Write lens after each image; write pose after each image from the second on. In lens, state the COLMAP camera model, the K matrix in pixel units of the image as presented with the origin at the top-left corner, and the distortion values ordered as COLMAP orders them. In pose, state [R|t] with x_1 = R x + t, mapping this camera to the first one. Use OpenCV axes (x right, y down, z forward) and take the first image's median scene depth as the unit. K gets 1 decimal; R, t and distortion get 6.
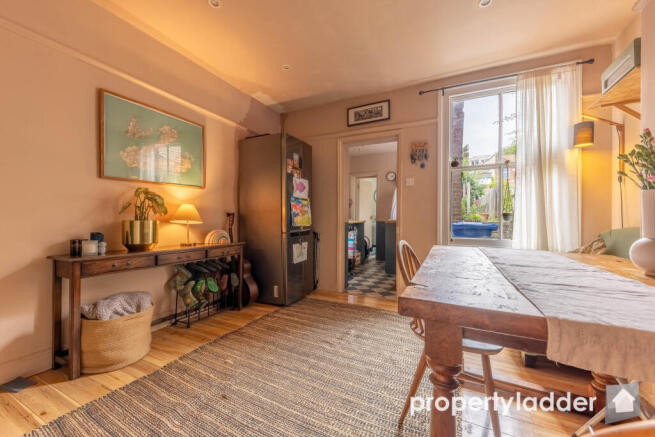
lens RADIAL K [[257.0, 0, 331.0], [0, 257.0, 217.8], [0, 0, 1]] dist [0.002255, -0.000273]
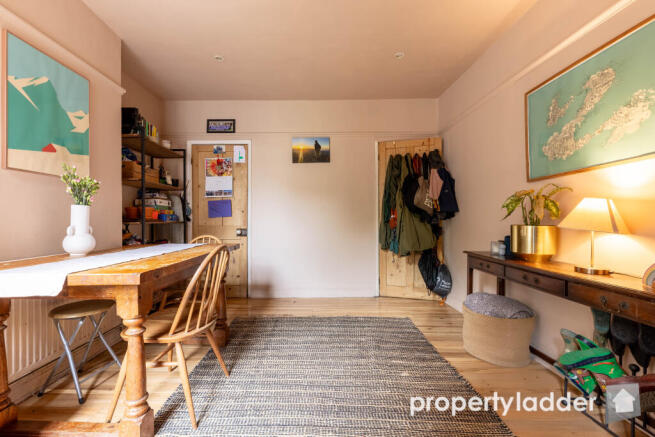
lens RADIAL K [[257.0, 0, 306.3], [0, 257.0, 222.2], [0, 0, 1]] dist [0.002255, -0.000273]
pose [[-0.918090, -0.001234, -0.396370, 0.220110], [-0.002506, 0.999993, 0.002691, -0.001521], [0.396364, 0.003464, -0.918087, 1.206314]]
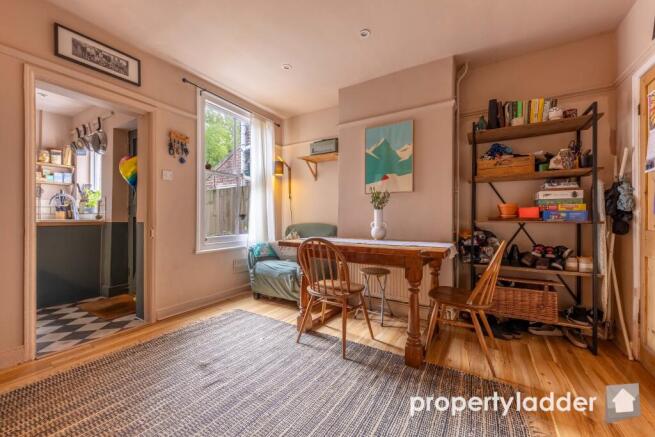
lens RADIAL K [[257.0, 0, 331.6], [0, 257.0, 216.8], [0, 0, 1]] dist [0.002255, -0.000273]
pose [[0.079546, 0.001741, 0.996830, -0.608616], [-0.007002, 0.999975, -0.001187, -0.007696], [-0.996807, -0.006886, 0.079556, 0.483810]]
